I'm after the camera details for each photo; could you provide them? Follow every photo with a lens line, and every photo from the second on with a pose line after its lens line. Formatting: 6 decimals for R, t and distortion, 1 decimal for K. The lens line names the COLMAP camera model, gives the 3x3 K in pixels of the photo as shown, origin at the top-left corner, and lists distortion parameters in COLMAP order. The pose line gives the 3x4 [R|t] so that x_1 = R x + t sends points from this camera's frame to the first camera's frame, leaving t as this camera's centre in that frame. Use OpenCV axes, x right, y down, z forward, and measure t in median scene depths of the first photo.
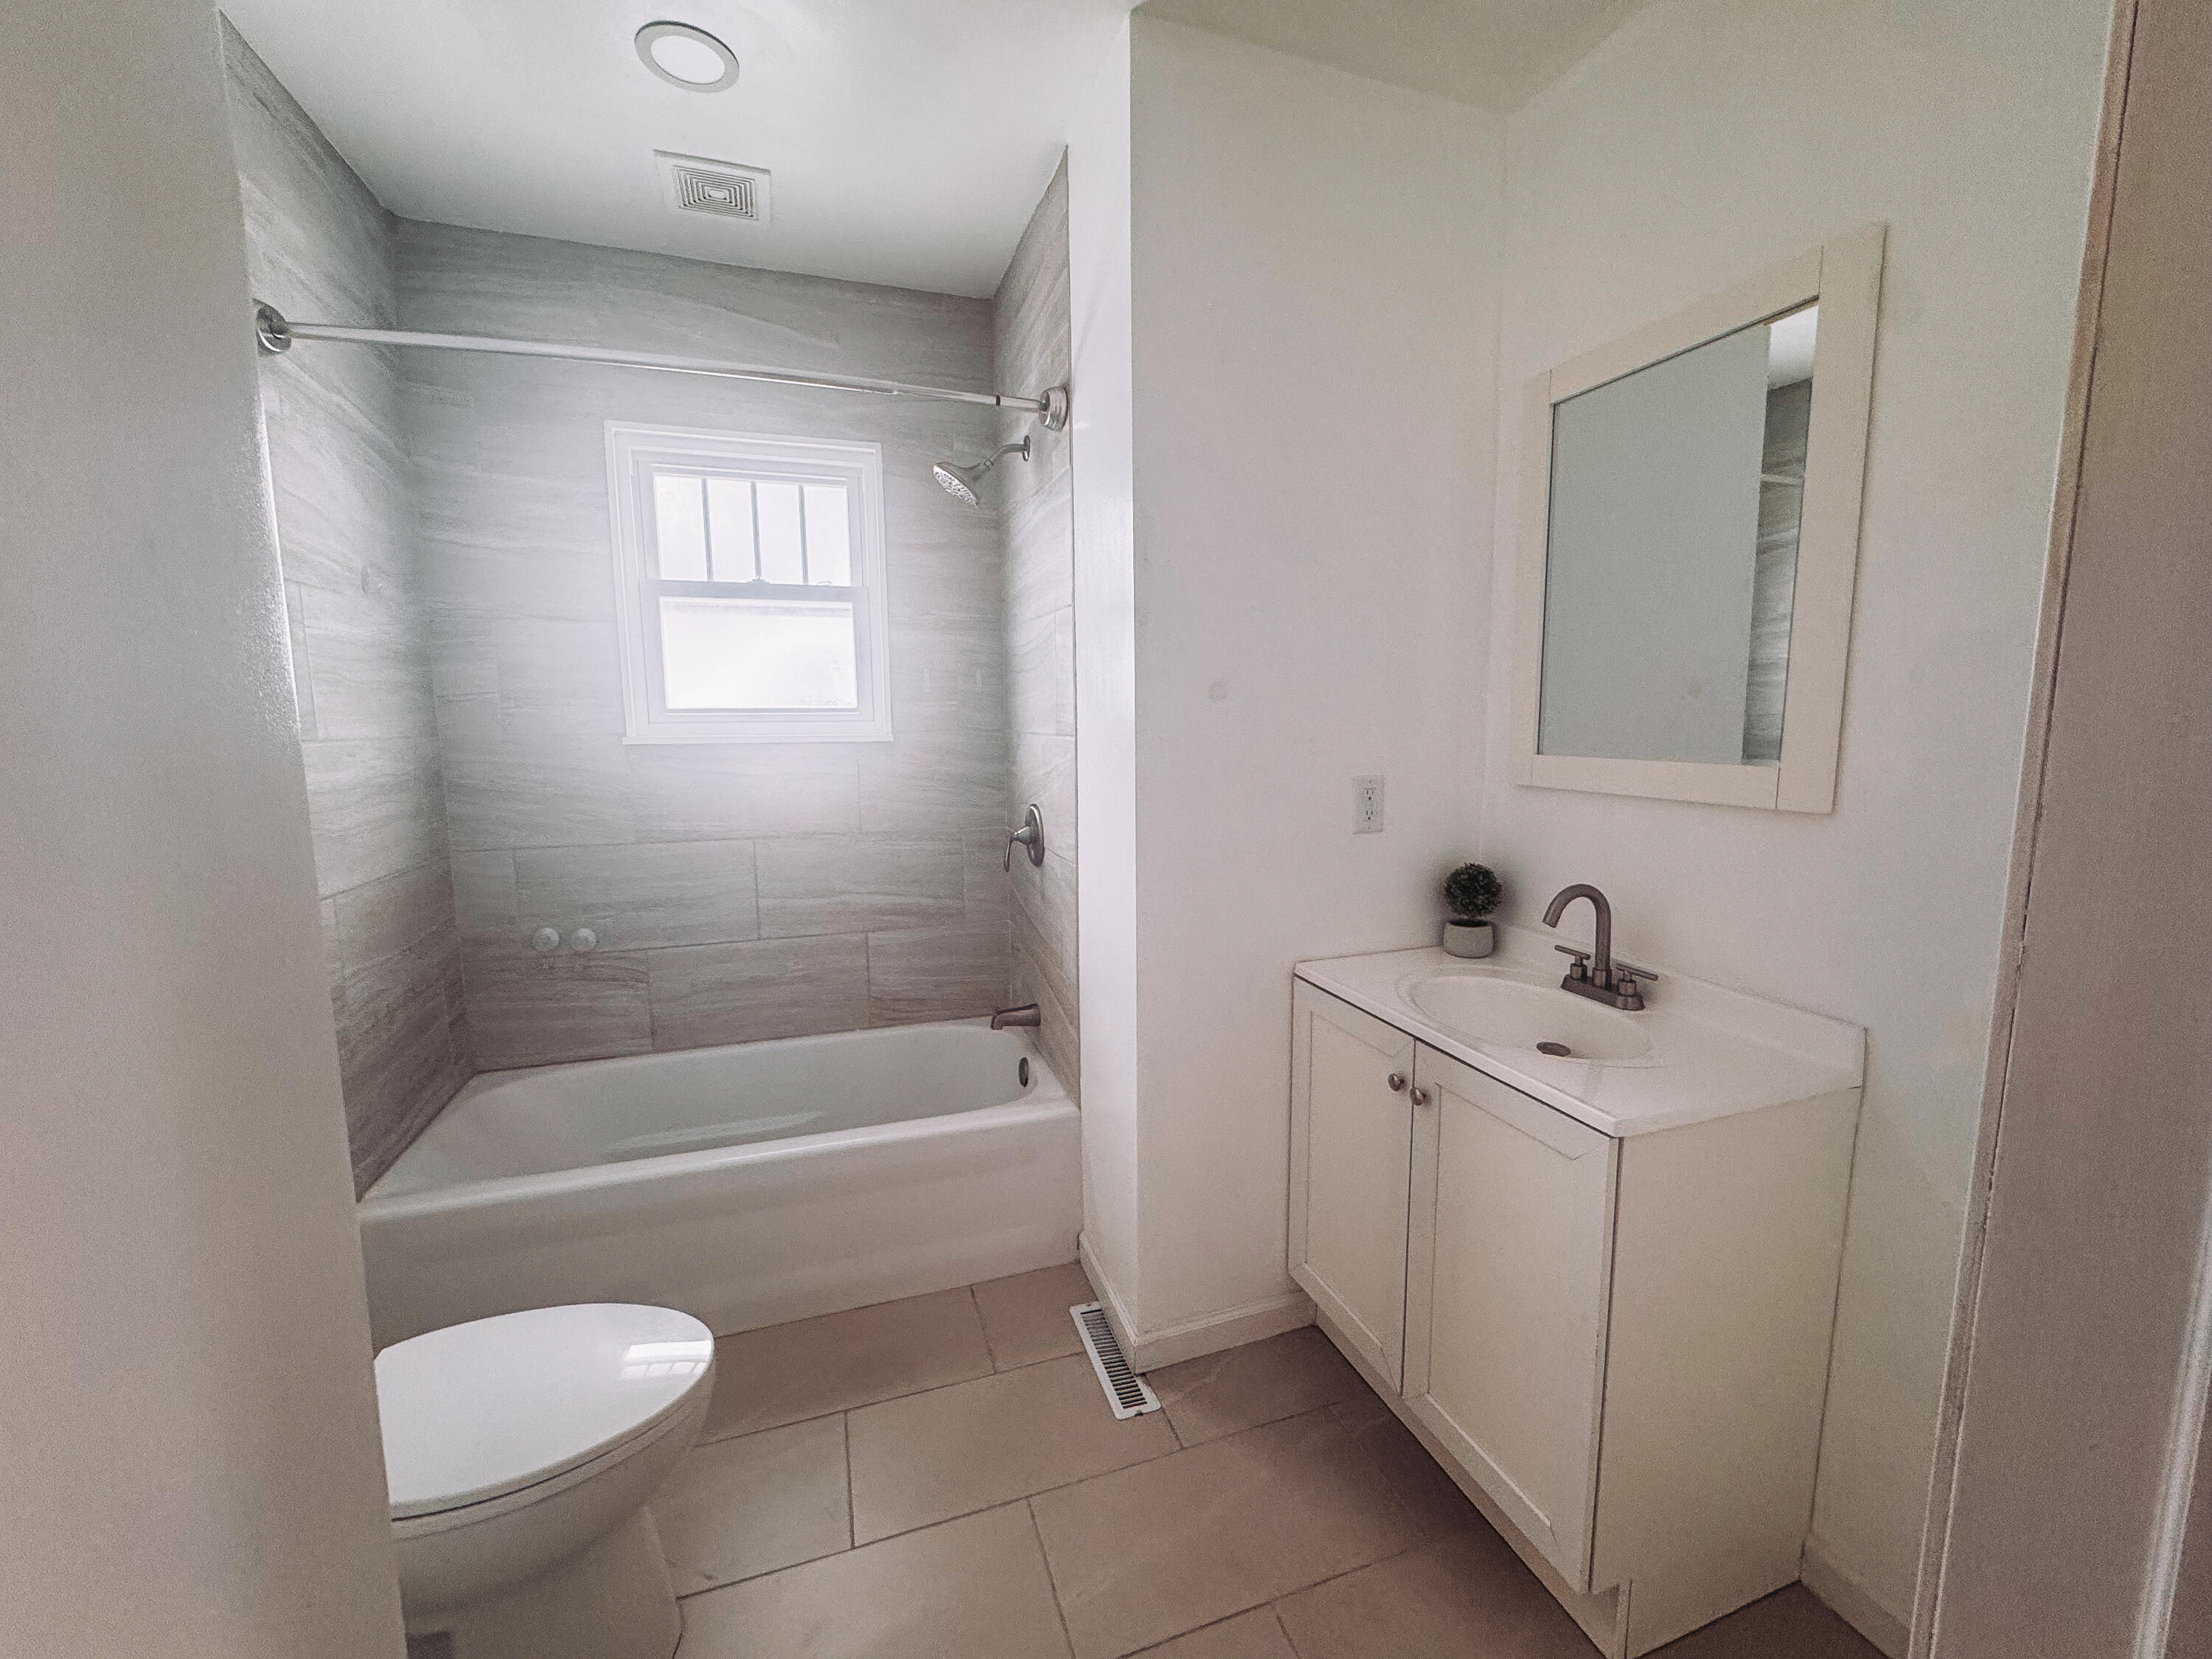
lens RADIAL K [[874.6, 0, 1106.0], [0, 874.6, 829.5], [0, 0, 1]] dist [-0.000497, 0.000045]
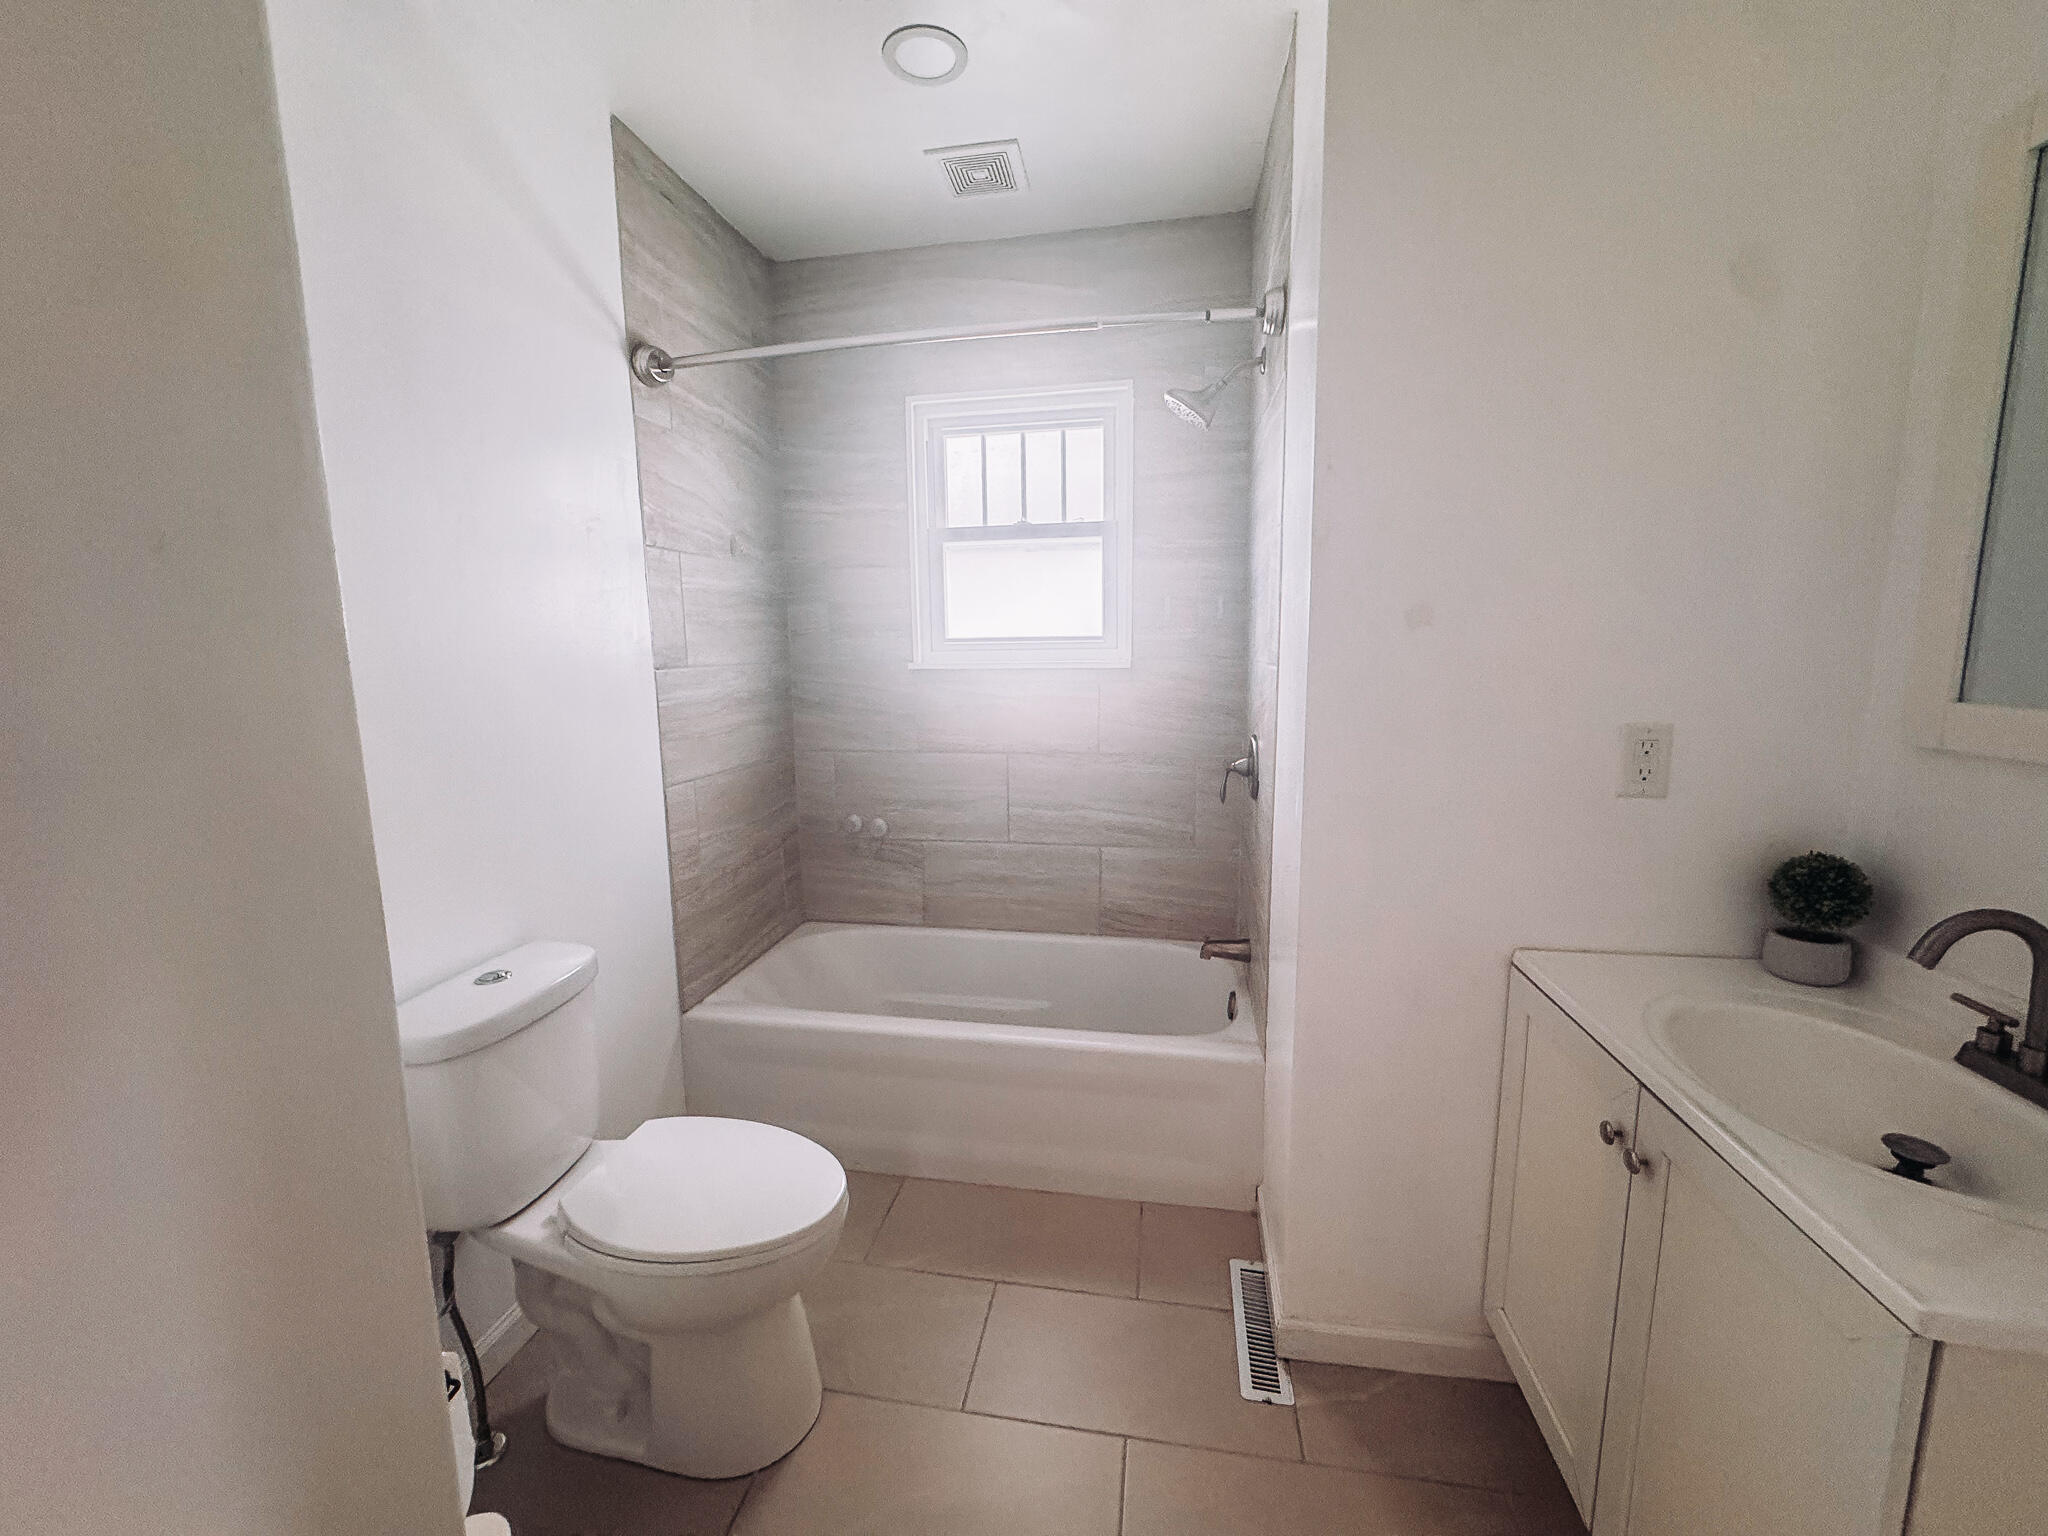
lens RADIAL K [[810.7, 0, 1026.6], [0, 810.7, 768.8], [0, 0, 1]] dist [-0.004344, 0.000309]
pose [[0.877843, 0.067940, -0.474106, 0.132542], [-0.053363, 0.997599, 0.044153, -0.019349], [0.475967, -0.013460, 0.879360, 0.101343]]
